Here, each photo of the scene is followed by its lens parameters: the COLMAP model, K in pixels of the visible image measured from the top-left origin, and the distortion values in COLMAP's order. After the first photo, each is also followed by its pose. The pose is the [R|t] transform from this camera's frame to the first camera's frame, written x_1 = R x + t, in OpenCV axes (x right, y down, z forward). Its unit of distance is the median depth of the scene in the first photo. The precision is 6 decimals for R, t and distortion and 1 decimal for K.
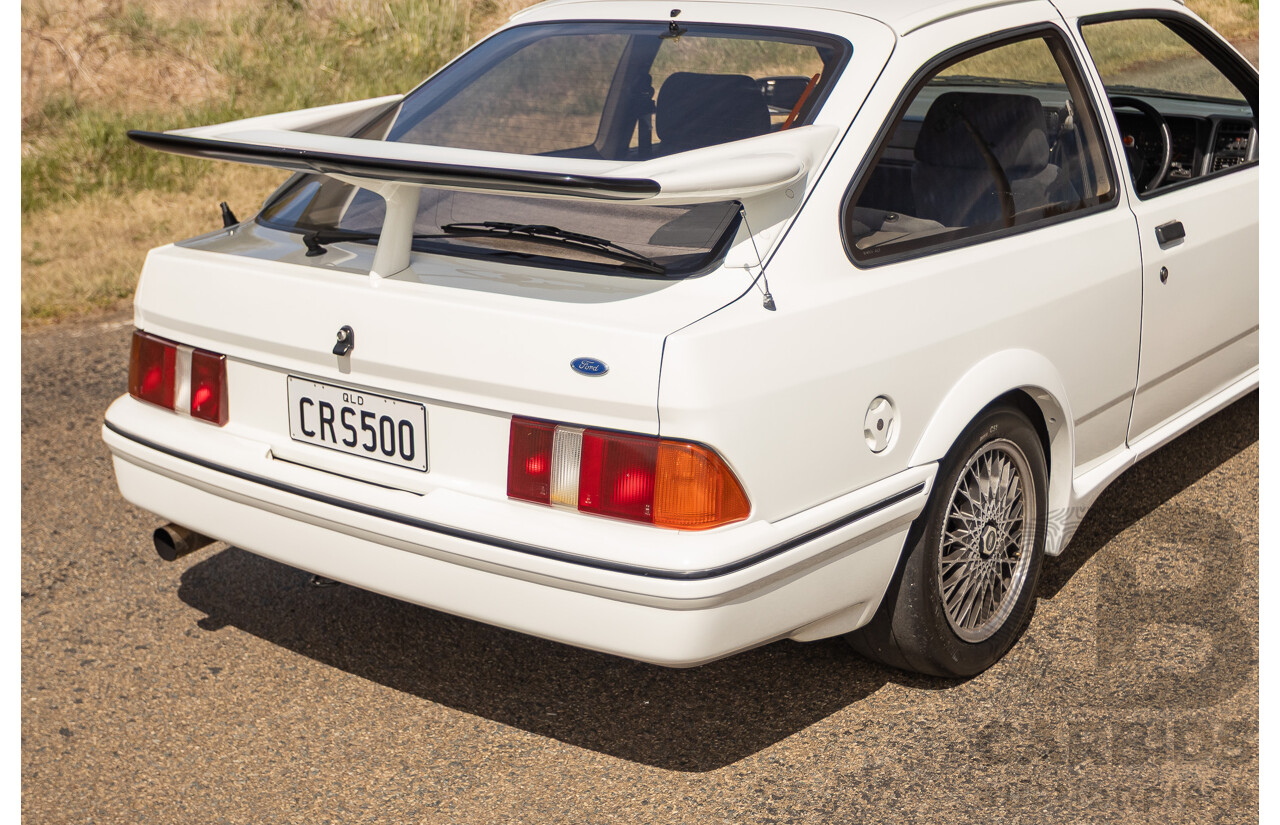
lens RADIAL K [[1847.0, 0, 640.0], [0, 1847.0, 412.5], [0, 0, 1]] dist [-0.021973, 0.028589]
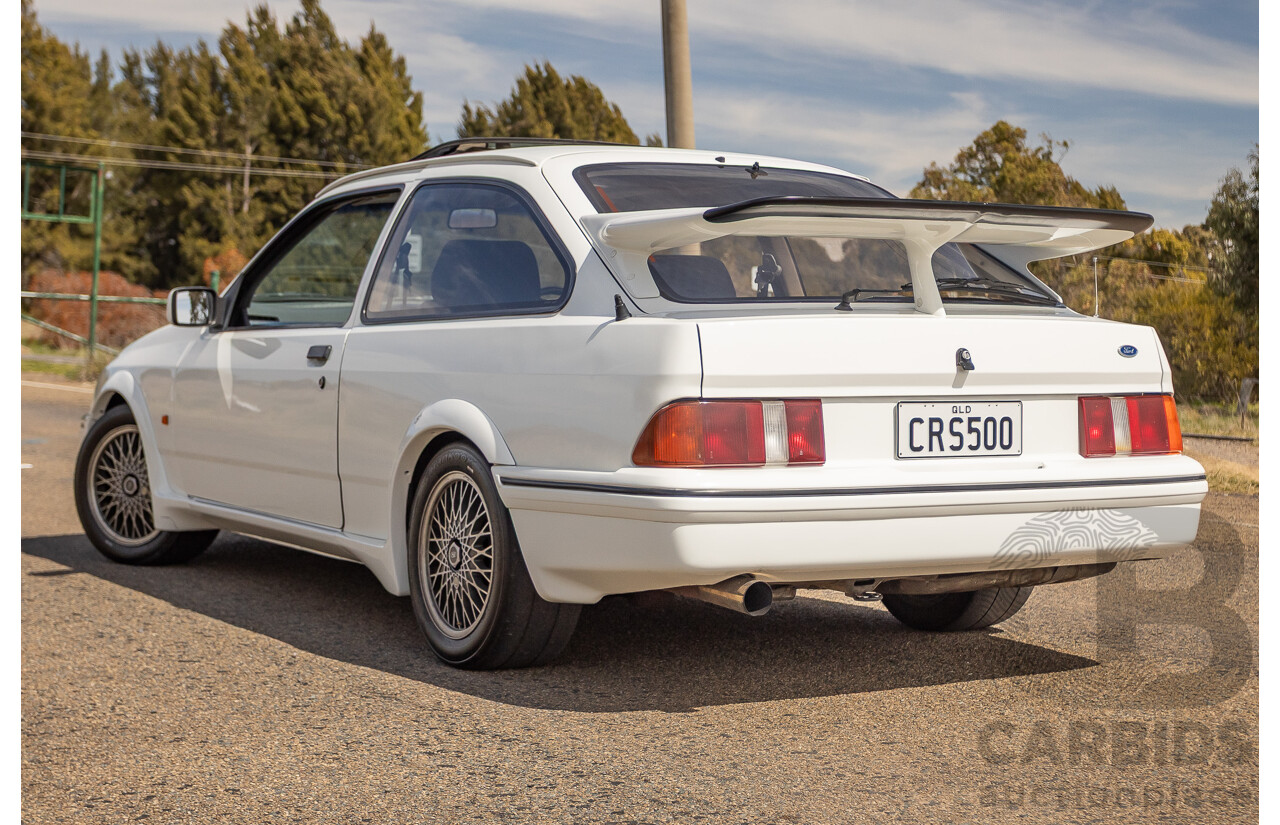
lens RADIAL K [[2212.2, 0, 640.0], [0, 2212.2, 412.5], [0, 0, 1]] dist [-0.023995, -0.008161]
pose [[0.354547, -0.014040, 0.934933, -1.517755], [0.243887, 0.966664, -0.077970, 0.054187], [-0.902672, 0.255662, 0.346152, 0.638801]]
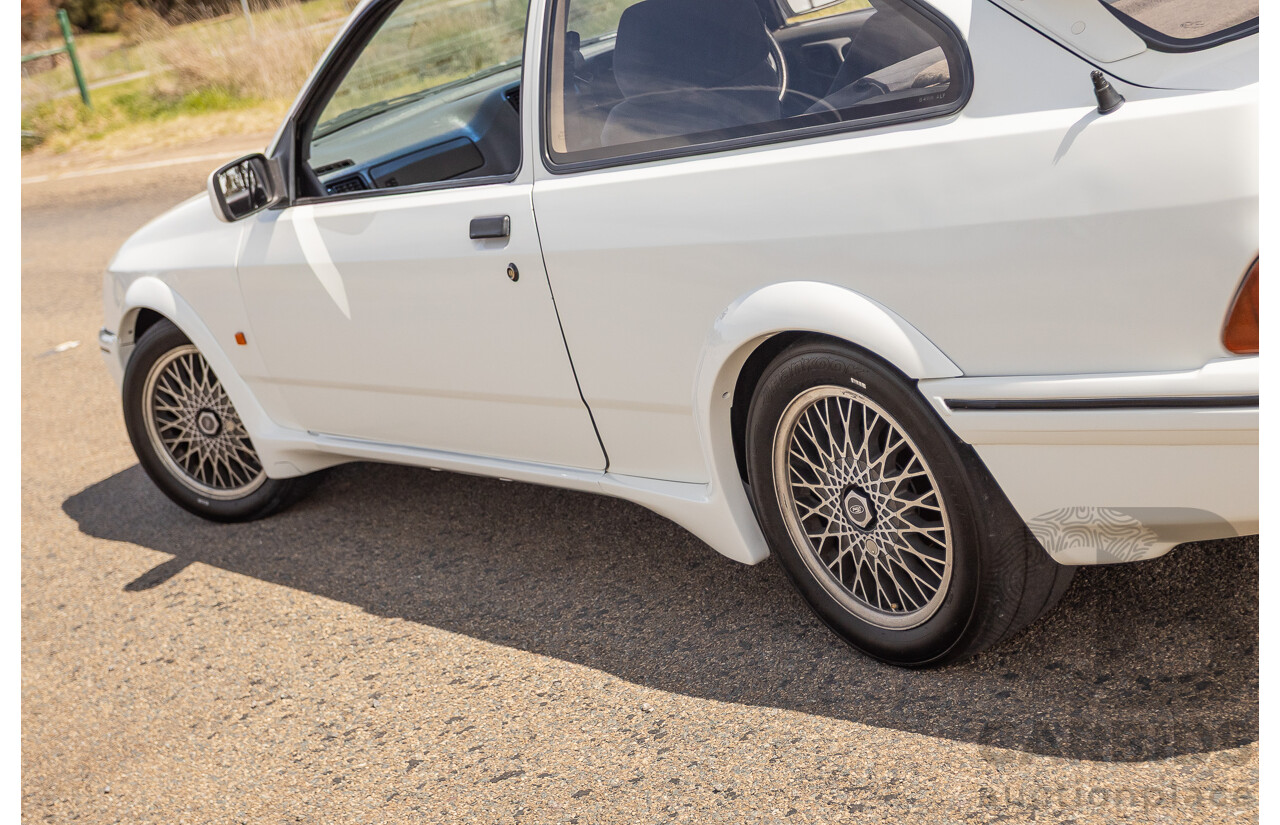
lens RADIAL K [[2157.2, 0, 640.0], [0, 2157.2, 412.5], [0, 0, 1]] dist [-0.024799, -0.001871]
pose [[0.258988, -0.292279, 0.920597, -1.046258], [0.508083, 0.851818, 0.127505, -0.203351], [-0.821448, 0.434718, 0.369112, 1.005279]]
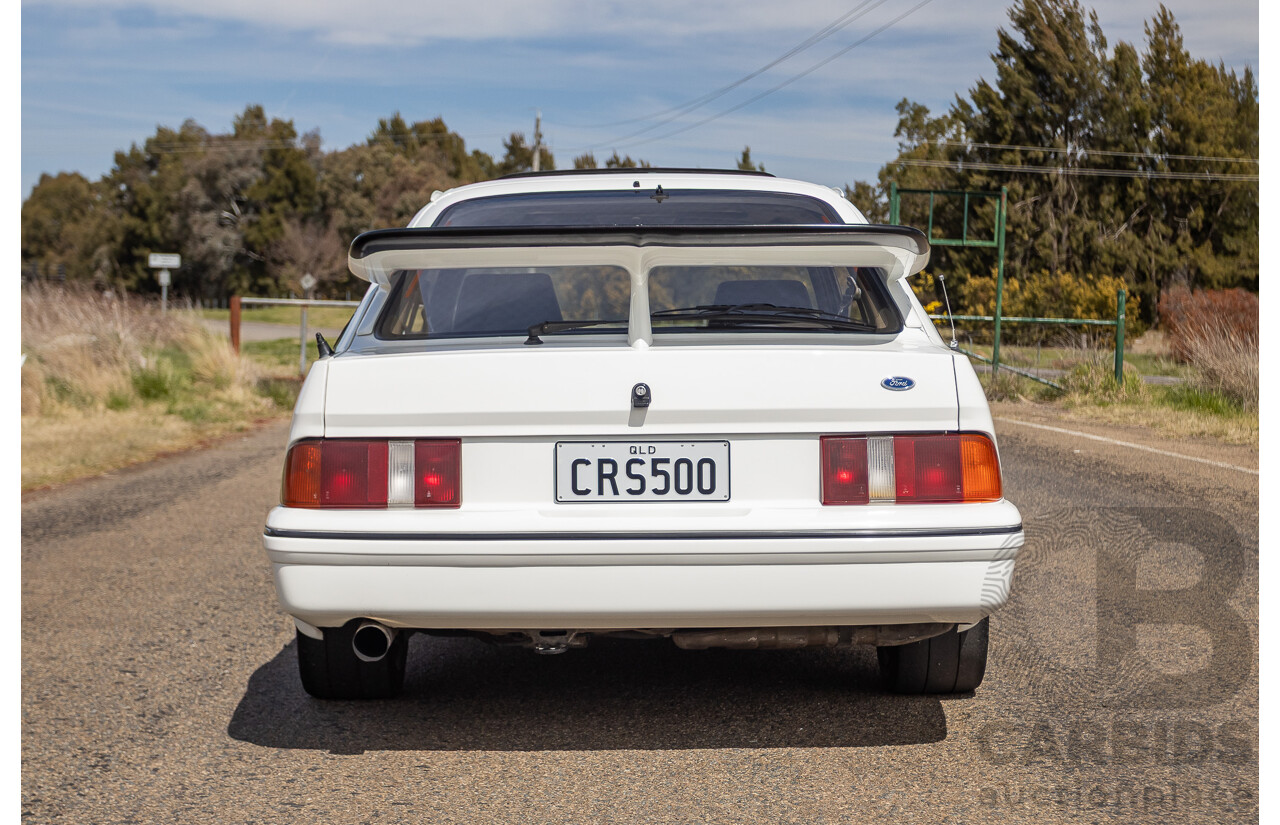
lens RADIAL K [[2157.2, 0, 640.0], [0, 2157.2, 412.5], [0, 0, 1]] dist [-0.024799, -0.001871]
pose [[0.786213, -0.008570, 0.617896, -0.917540], [0.165693, 0.966214, -0.197426, 0.218304], [-0.595328, 0.257600, 0.761070, -0.017045]]
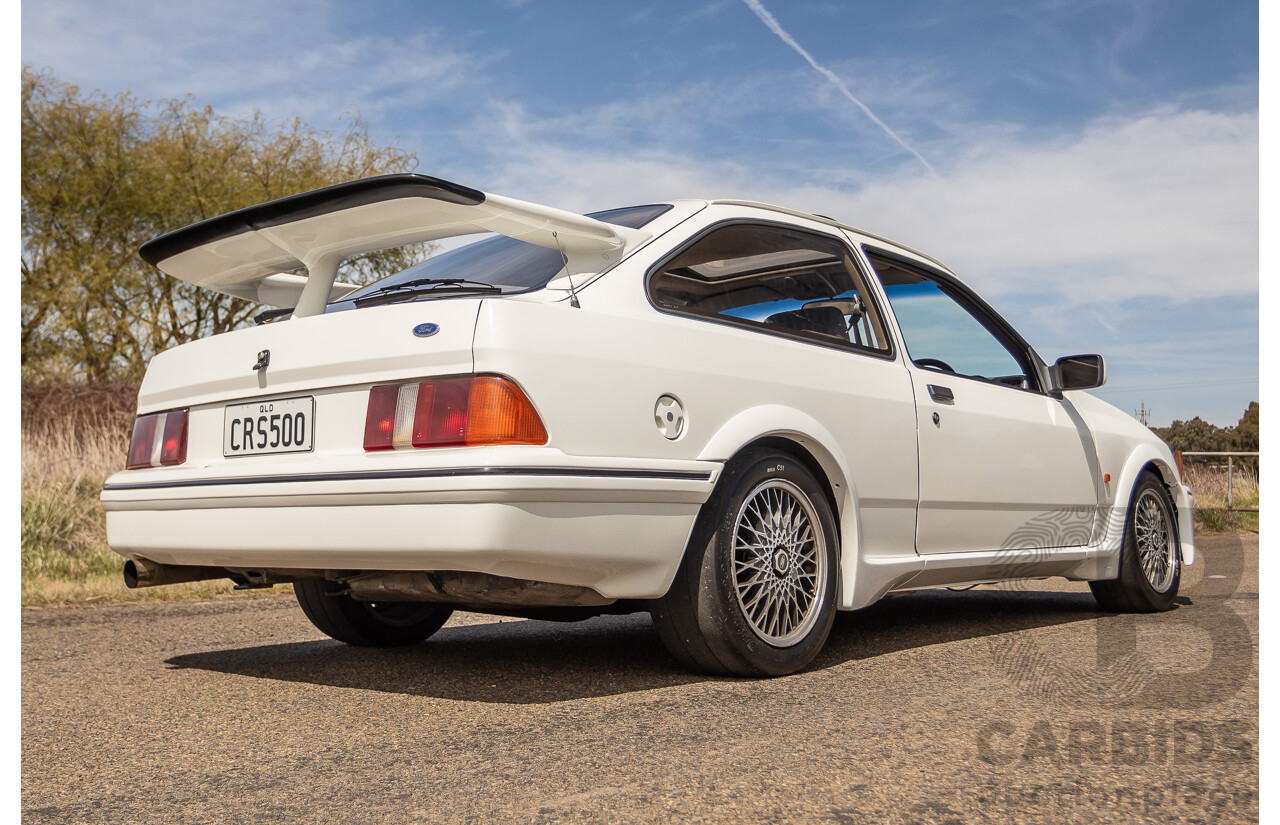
lens RADIAL K [[1313.1, 0, 640.0], [0, 1313.1, 412.5], [0, 0, 1]] dist [-0.005390, -0.000389]
pose [[0.998799, 0.004862, -0.048759, 0.140229], [-0.022010, 0.933549, -0.357773, 0.297489], [0.043779, 0.358417, 0.932535, 0.148128]]
